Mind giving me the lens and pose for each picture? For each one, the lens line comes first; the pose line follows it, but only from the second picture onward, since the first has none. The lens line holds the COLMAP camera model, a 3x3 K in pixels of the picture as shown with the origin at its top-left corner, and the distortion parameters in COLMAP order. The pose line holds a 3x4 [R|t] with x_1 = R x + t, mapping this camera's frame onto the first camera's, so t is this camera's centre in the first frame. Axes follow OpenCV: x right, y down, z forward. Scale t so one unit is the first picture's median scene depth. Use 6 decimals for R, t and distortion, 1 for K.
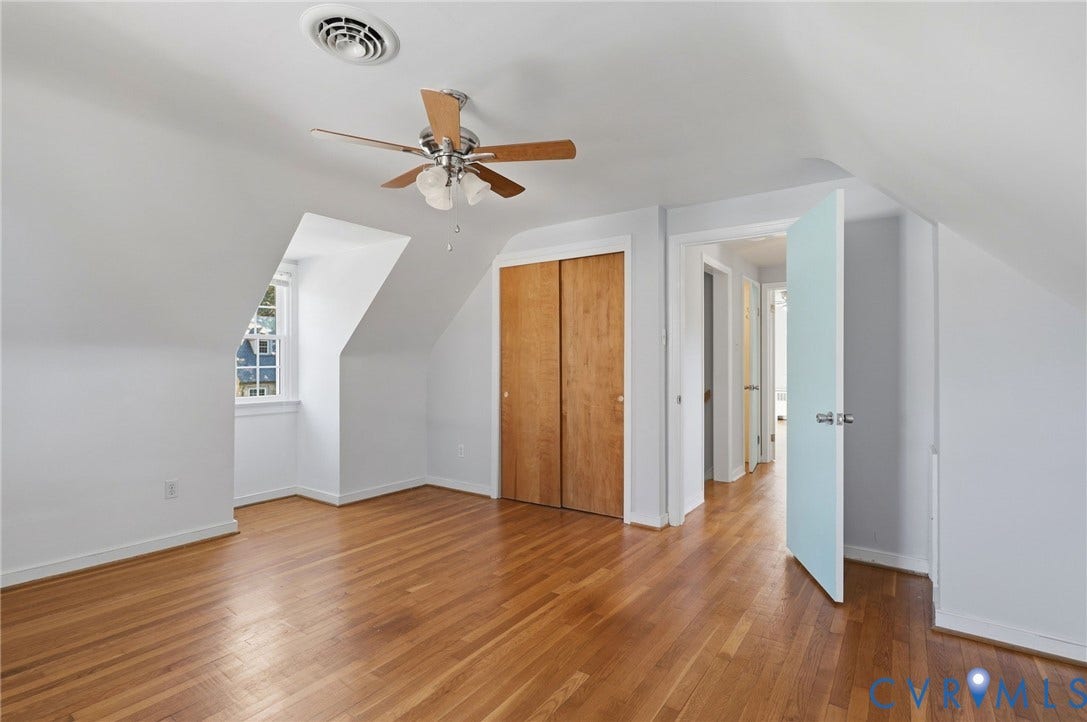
lens RADIAL K [[517.4, 0, 537.0], [0, 517.4, 362.8], [0, 0, 1]] dist [0.001650, -0.000584]
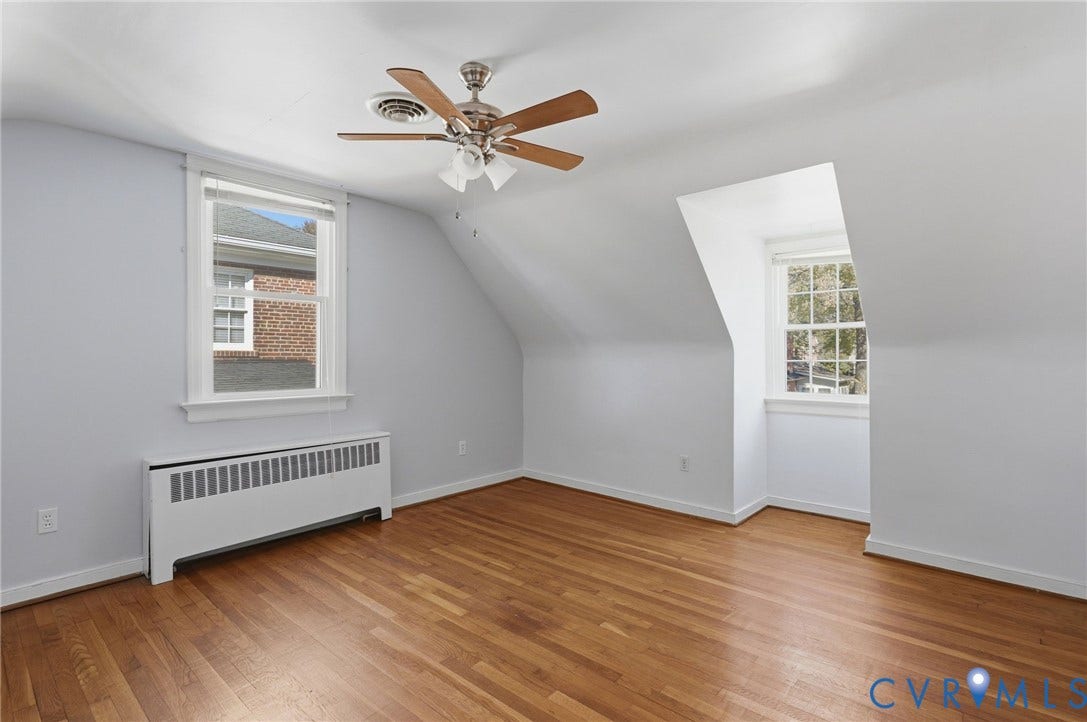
lens RADIAL K [[517.4, 0, 539.1], [0, 517.4, 358.1], [0, 0, 1]] dist [0.001650, -0.000584]
pose [[-0.101700, 0.002957, -0.994811, 0.596541], [0.002903, 0.999992, 0.002676, 0.000883], [0.994811, -0.002616, -0.101708, 0.959346]]
